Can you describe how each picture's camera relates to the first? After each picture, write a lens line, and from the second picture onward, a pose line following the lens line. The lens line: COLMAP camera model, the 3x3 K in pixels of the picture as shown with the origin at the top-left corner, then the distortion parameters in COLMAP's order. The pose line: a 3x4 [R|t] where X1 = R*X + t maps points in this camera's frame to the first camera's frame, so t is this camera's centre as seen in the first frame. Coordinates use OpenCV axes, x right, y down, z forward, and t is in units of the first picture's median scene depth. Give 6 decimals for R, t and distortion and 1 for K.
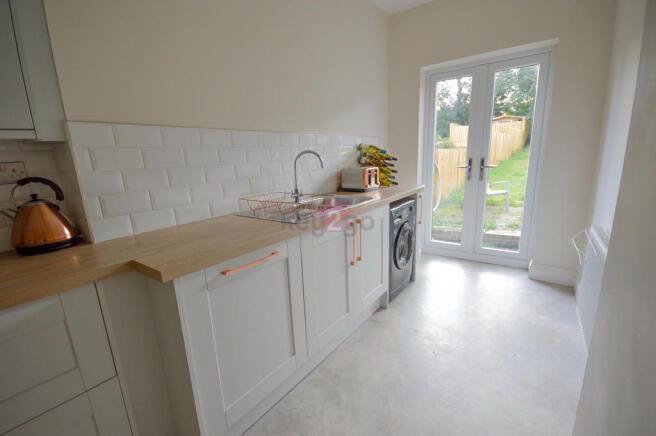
lens RADIAL K [[295.4, 0, 328.0], [0, 295.4, 218.0], [0, 0, 1]] dist [-0.002451, -0.000494]
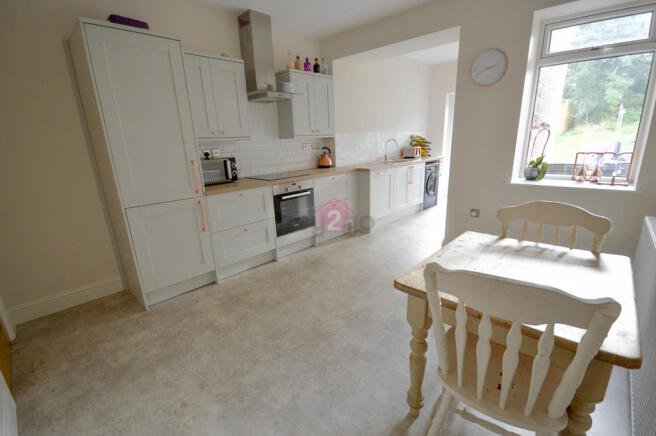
lens RADIAL K [[294.7, 0, 327.5], [0, 294.7, 219.1], [0, 0, 1]] dist [0.001920, 0.000306]
pose [[0.991712, 0.040733, -0.121849, -0.195929], [-0.033097, 0.997398, 0.064043, 0.211581], [0.124141, -0.059479, 0.990480, -1.094396]]
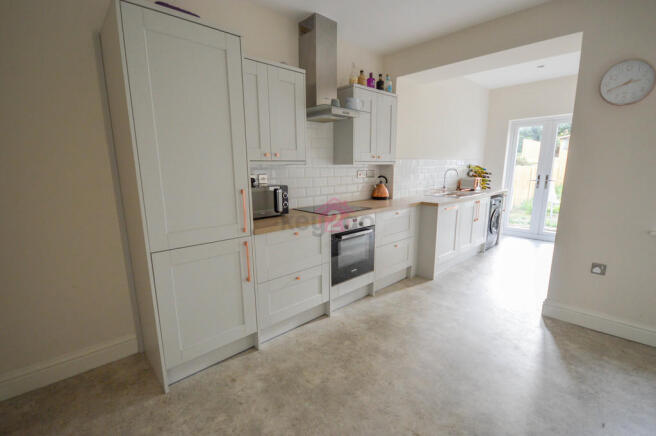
lens RADIAL K [[295.4, 0, 328.0], [0, 295.4, 218.0], [0, 0, 1]] dist [-0.002451, -0.000494]
pose [[0.981717, 0.069144, -0.177346, -0.393661], [-0.074042, 0.997031, -0.021138, 0.171766], [0.175358, 0.033883, 0.983921, -0.886553]]
